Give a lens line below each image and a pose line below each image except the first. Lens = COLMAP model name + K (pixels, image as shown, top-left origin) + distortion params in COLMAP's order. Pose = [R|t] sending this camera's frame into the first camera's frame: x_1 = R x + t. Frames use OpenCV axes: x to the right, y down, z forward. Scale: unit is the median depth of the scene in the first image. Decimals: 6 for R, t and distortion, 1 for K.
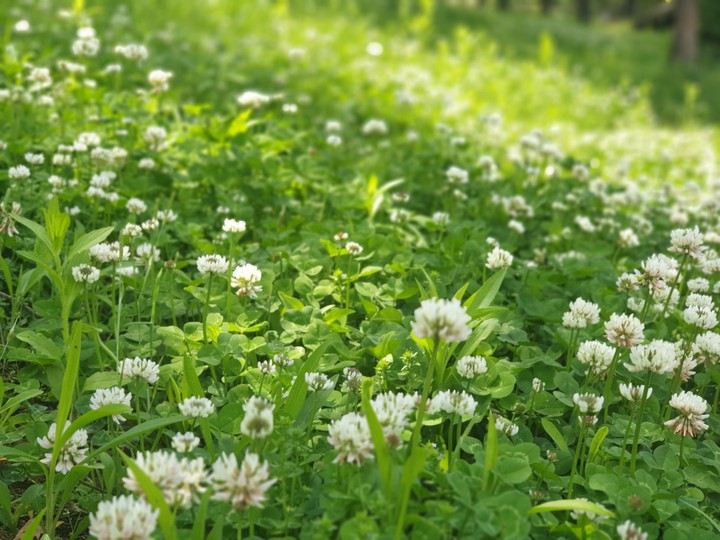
lens RADIAL K [[965.5, 0, 360.0], [0, 965.5, 270.0], [0, 0, 1]] dist [0.135653, -0.748161]
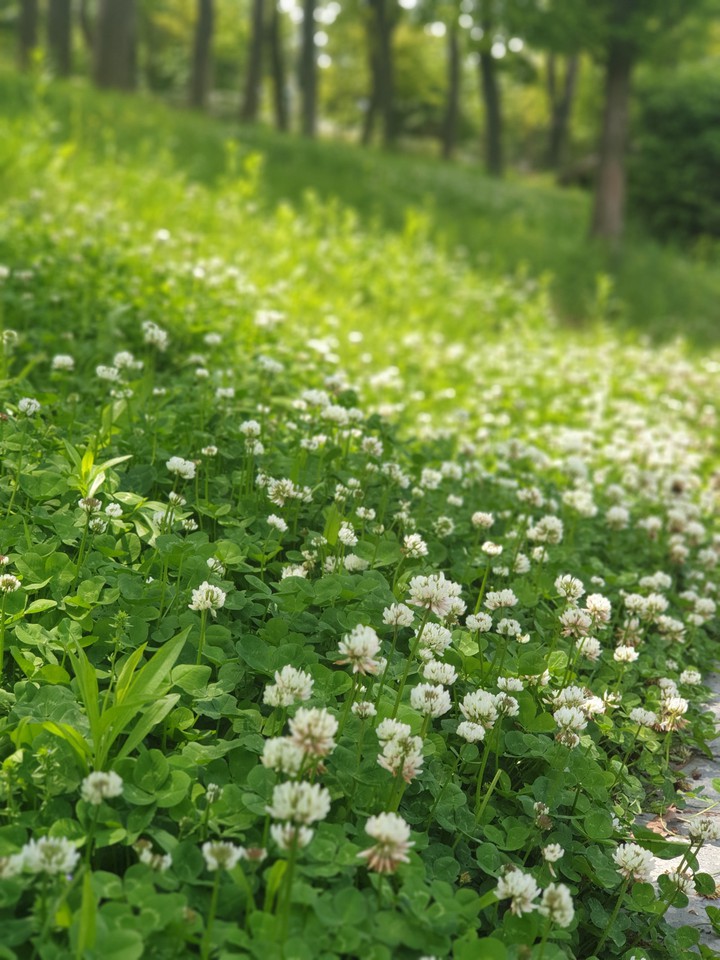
lens RADIAL K [[1287.3, 0, 360.0], [0, 1287.3, 480.0], [0, 0, 1]] dist [0.135653, -0.748161]
pose [[0.990744, 0.023915, 0.133622, 0.116741], [-0.022377, 0.999665, -0.012994, -0.087476], [-0.133888, 0.009883, 0.990947, -0.019073]]
